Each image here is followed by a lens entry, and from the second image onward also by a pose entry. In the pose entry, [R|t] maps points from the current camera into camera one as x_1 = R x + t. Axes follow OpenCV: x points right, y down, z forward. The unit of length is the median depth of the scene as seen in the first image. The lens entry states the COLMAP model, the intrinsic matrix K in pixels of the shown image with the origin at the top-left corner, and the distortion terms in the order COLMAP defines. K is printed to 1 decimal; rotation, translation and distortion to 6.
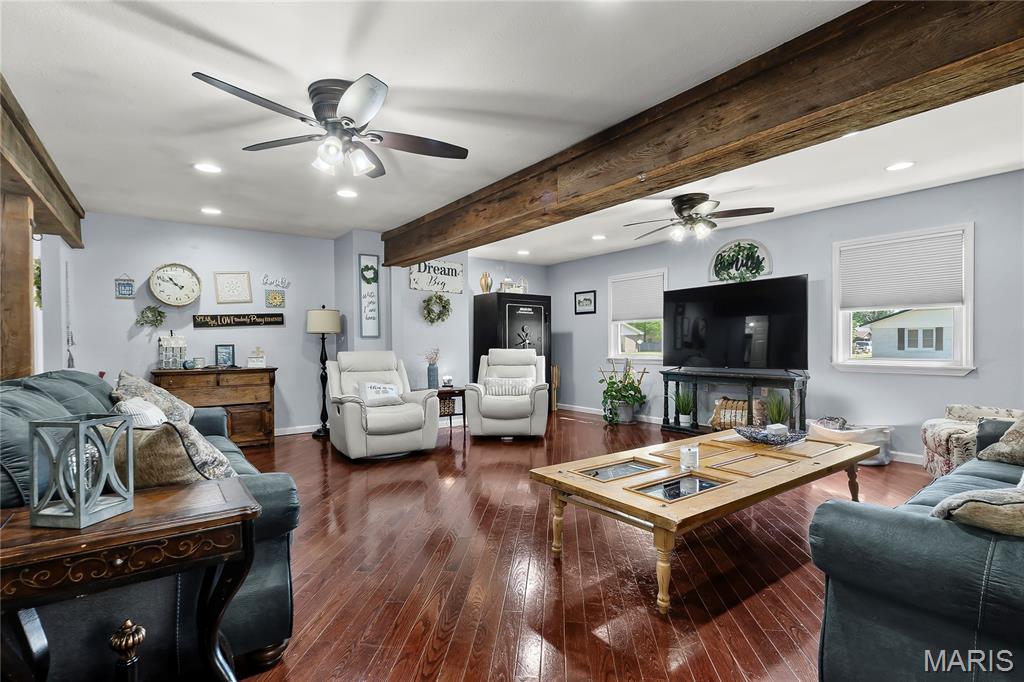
lens RADIAL K [[476.5, 0, 511.4], [0, 476.5, 347.5], [0, 0, 1]] dist [-0.004024, -0.000008]
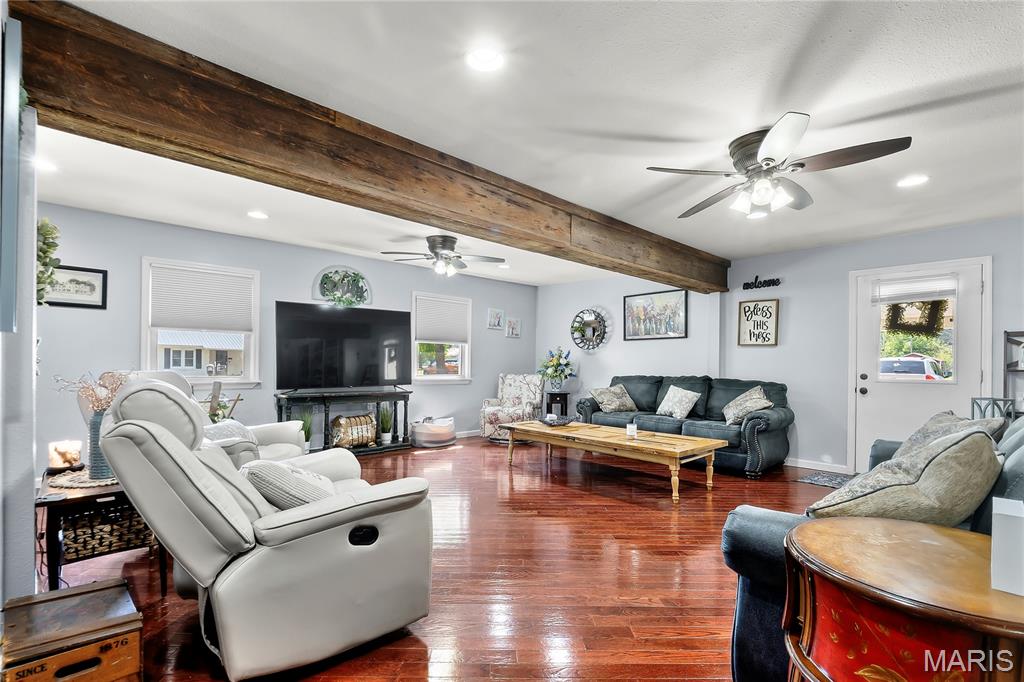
lens RADIAL K [[476.5, 0, 505.5], [0, 476.5, 352.7], [0, 0, 1]] dist [-0.004024, -0.000008]
pose [[-0.126381, 0.026867, 0.991618, -0.480119], [-0.000670, 0.999631, -0.027169, -0.003224], [-0.991982, -0.004098, -0.126316, 0.605272]]
